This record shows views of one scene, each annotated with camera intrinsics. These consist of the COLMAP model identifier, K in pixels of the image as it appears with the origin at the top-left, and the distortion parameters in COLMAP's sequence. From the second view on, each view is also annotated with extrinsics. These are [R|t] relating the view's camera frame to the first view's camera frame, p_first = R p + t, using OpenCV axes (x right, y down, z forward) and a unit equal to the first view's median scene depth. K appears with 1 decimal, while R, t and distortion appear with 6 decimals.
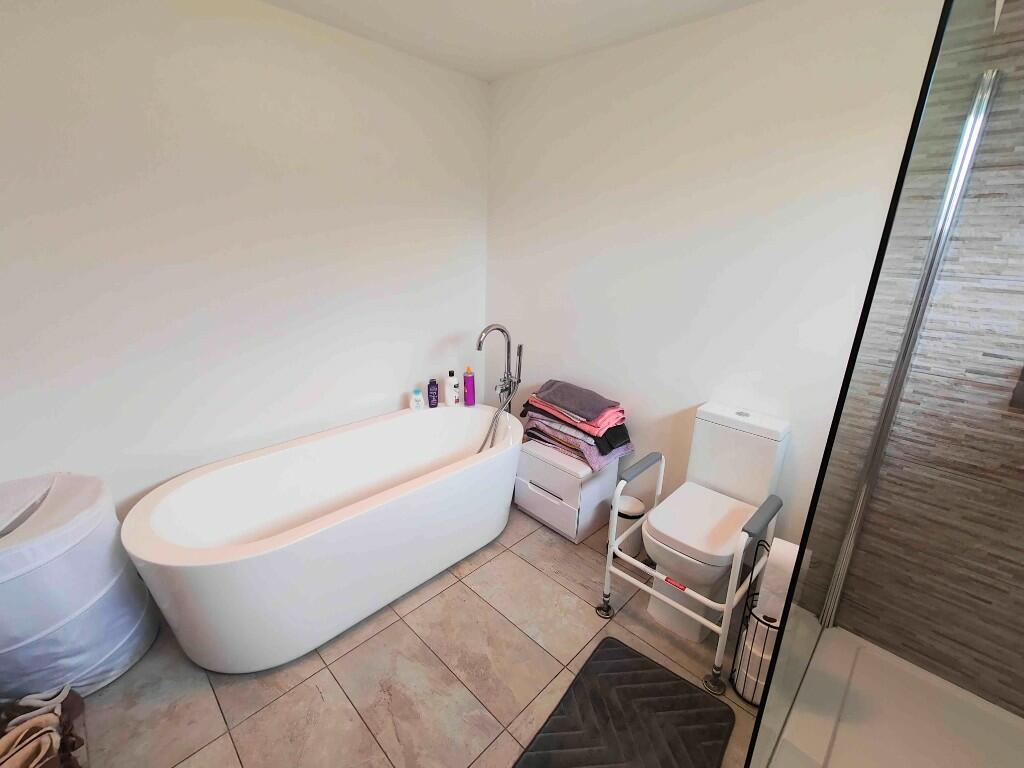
lens RADIAL K [[449.2, 0, 510.3], [0, 449.2, 380.2], [0, 0, 1]] dist [0.002639, 0.000075]
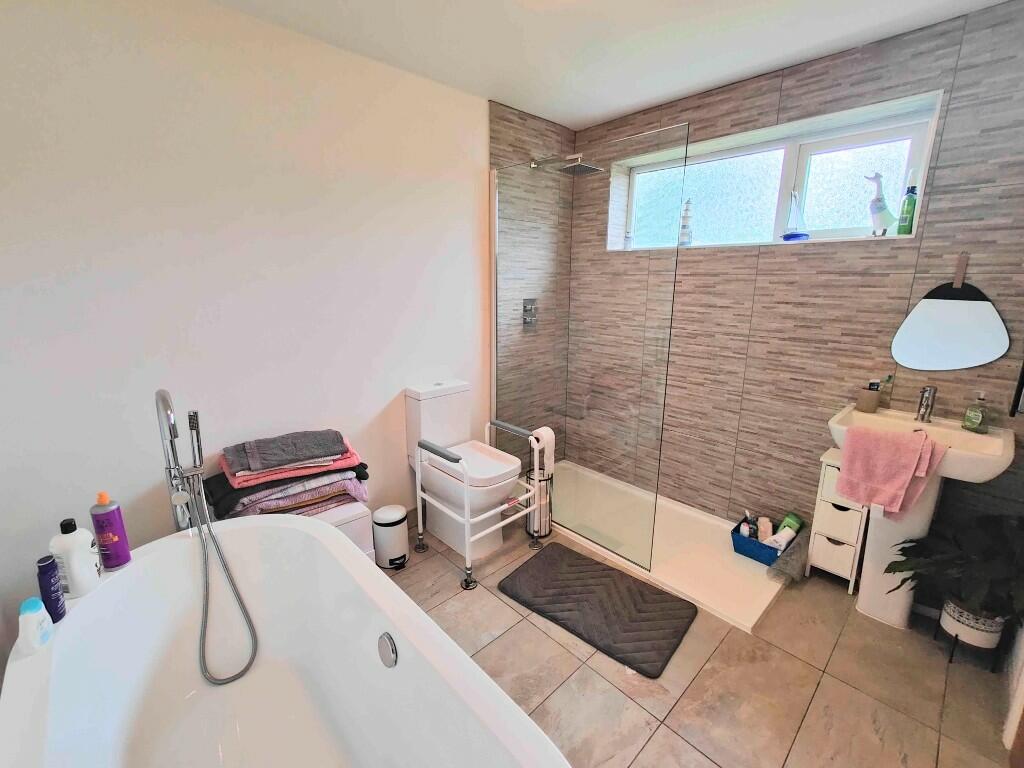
lens RADIAL K [[449.2, 0, 509.3], [0, 449.2, 380.7], [0, 0, 1]] dist [0.002639, 0.000075]
pose [[0.031428, -0.244358, 0.969176, -0.614969], [0.306492, 0.925297, 0.223356, -0.135783], [-0.951354, 0.290025, 0.103974, 0.548297]]
